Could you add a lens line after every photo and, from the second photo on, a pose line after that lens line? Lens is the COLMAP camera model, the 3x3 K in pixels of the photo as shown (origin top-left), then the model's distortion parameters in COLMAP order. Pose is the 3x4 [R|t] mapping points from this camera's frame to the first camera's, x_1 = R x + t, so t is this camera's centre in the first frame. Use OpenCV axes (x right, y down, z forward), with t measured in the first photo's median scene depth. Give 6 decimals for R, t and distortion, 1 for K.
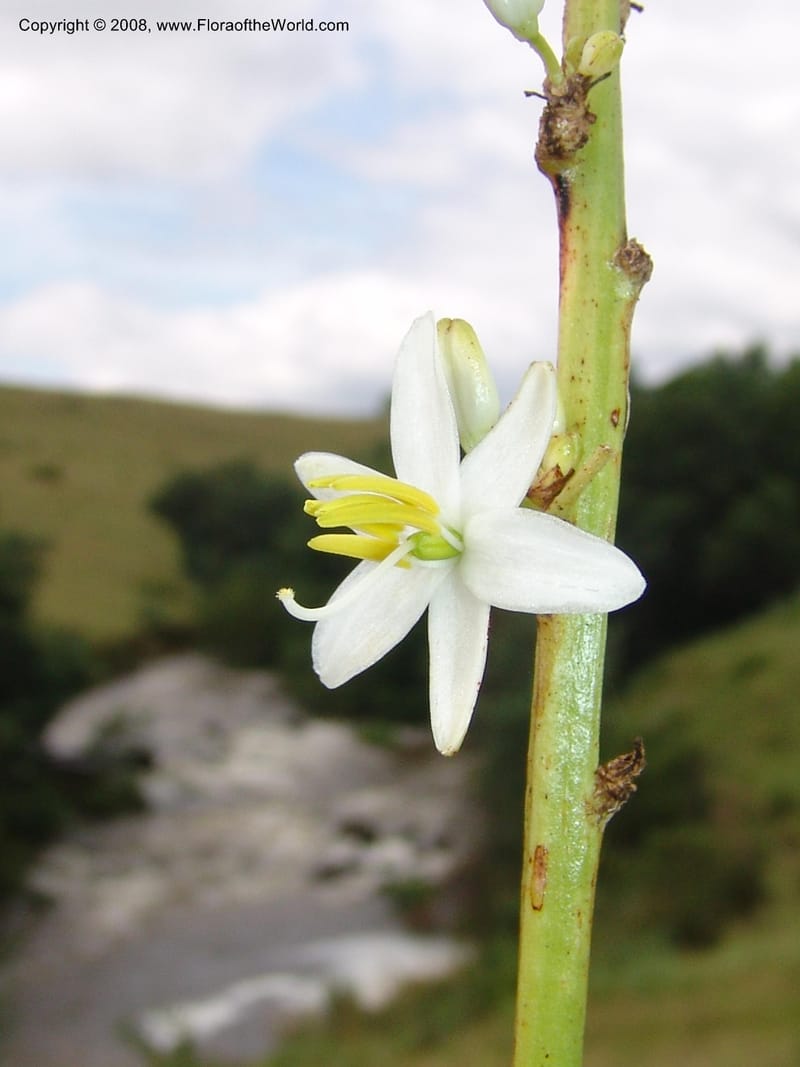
lens RADIAL K [[1871.2, 0, 400.0], [0, 1871.2, 533.5], [0, 0, 1]] dist [-0.121366, -0.163187]
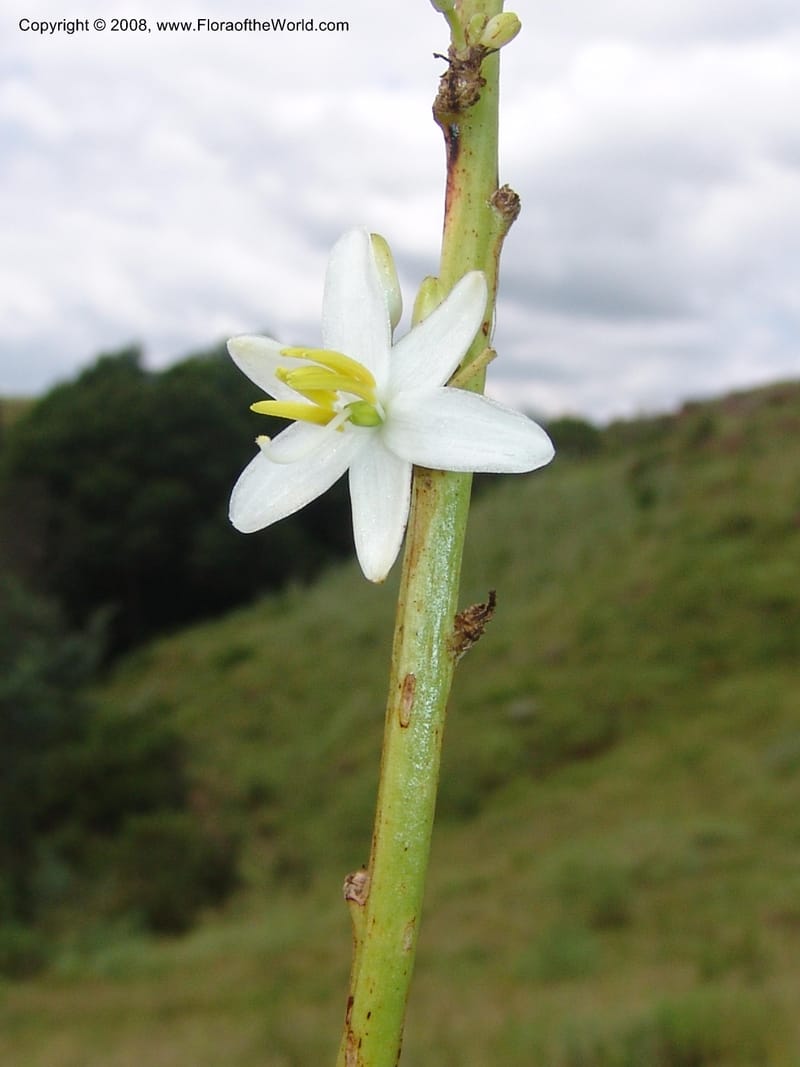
lens RADIAL K [[1871.2, 0, 400.0], [0, 1871.2, 533.5], [0, 0, 1]] dist [-0.121366, -0.163187]
pose [[0.961873, 0.063330, 0.266065, -0.257573], [-0.065387, 0.997859, -0.001130, 0.077630], [-0.265567, -0.016310, 0.963955, -0.166320]]
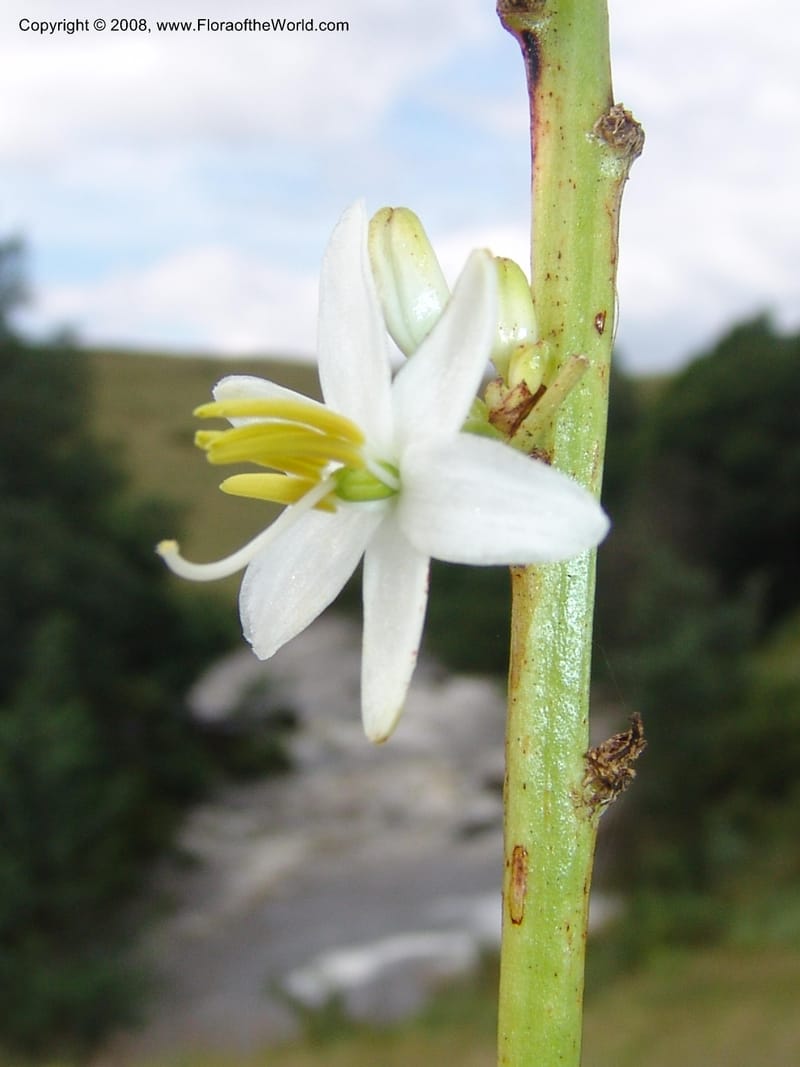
lens RADIAL K [[1871.2, 0, 400.0], [0, 1871.2, 533.5], [0, 0, 1]] dist [-0.121366, -0.163187]
pose [[0.996863, -0.024954, -0.075116, 0.087656], [0.026695, 0.999395, 0.022276, 0.009891], [0.074515, -0.024211, 0.996926, 0.177437]]
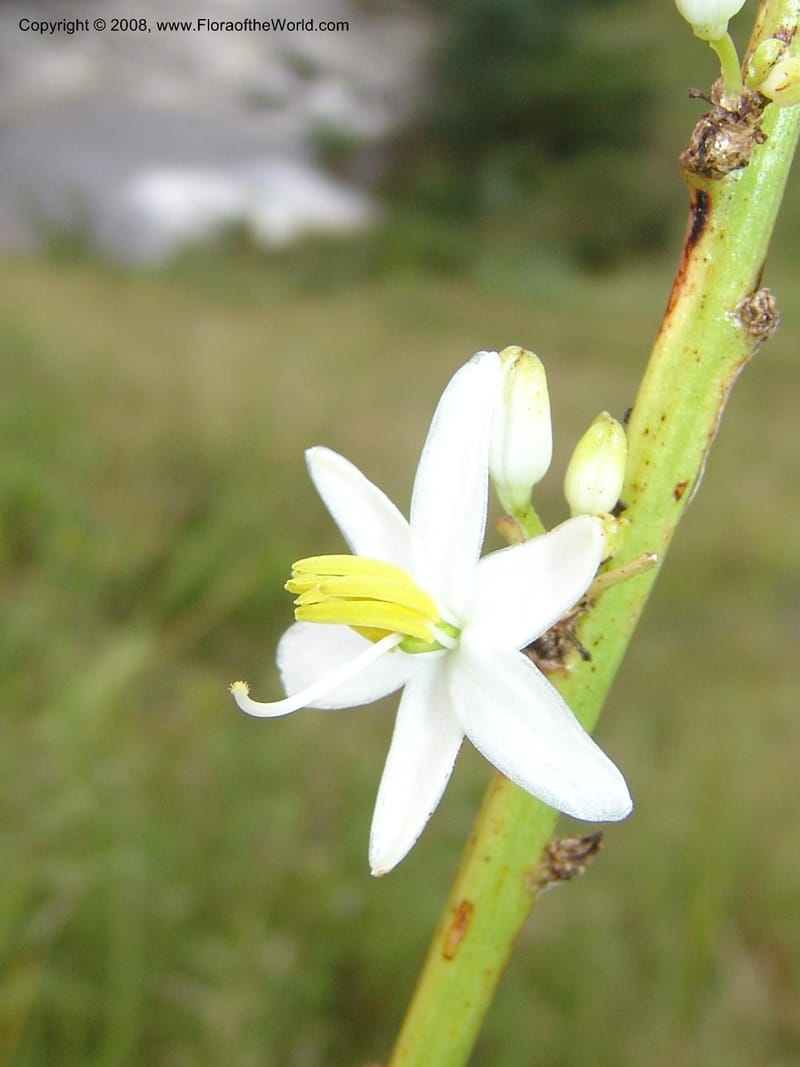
lens RADIAL K [[1871.2, 0, 400.0], [0, 1871.2, 533.5], [0, 0, 1]] dist [-0.121366, -0.163187]
pose [[0.967272, 0.253664, 0.006329, -0.010165], [-0.241134, 0.911158, 0.334134, -0.302603], [0.078991, -0.324724, 0.942504, 0.175424]]
